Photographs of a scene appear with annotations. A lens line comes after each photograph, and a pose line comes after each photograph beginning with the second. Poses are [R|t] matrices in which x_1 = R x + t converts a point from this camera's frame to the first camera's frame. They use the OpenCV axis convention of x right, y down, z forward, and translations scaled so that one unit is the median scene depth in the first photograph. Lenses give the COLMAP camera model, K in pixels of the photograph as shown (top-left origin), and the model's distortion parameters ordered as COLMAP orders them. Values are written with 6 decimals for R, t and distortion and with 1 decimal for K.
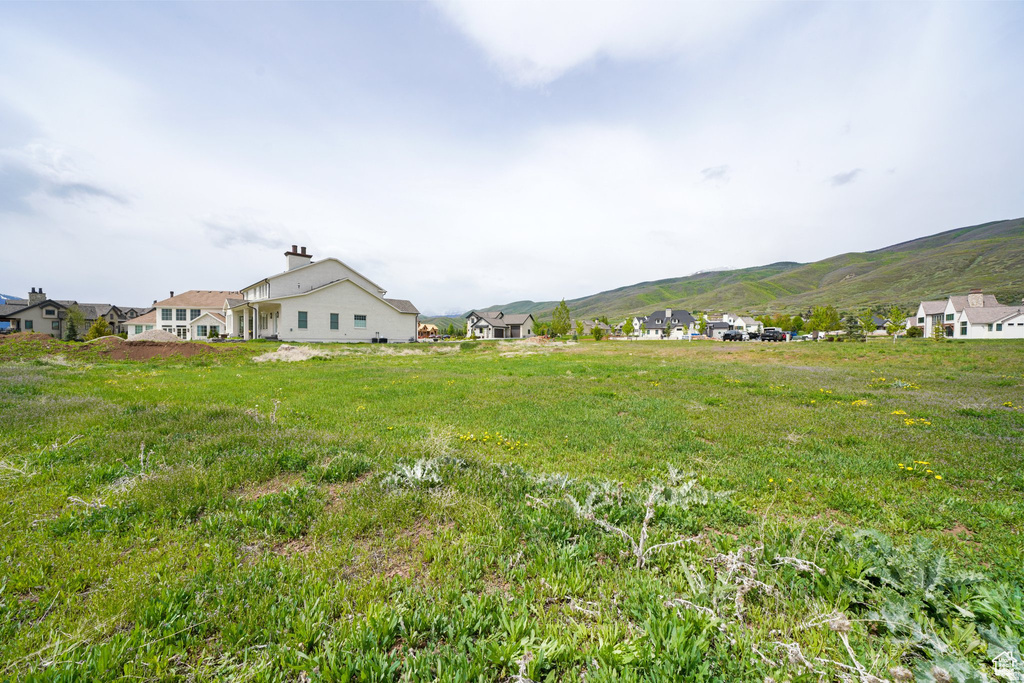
lens RADIAL K [[387.6, 0, 512.0], [0, 387.6, 341.5], [0, 0, 1]] dist [0.000864, 0.000162]
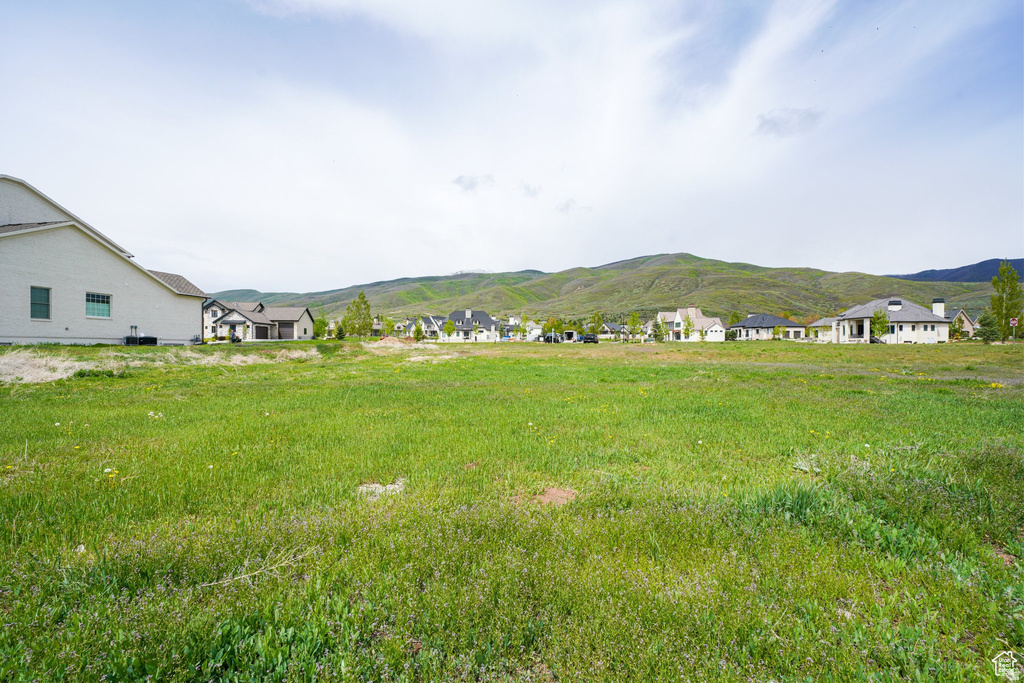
lens RADIAL K [[446.7, 0, 512.0], [0, 446.7, 341.5], [0, 0, 1]] dist [0.024944, 0.000260]
pose [[0.831296, 0.002901, 0.555822, -0.105234], [0.001727, 0.999968, -0.007802, 0.001894], [-0.555827, 0.007446, 0.831265, 0.056407]]
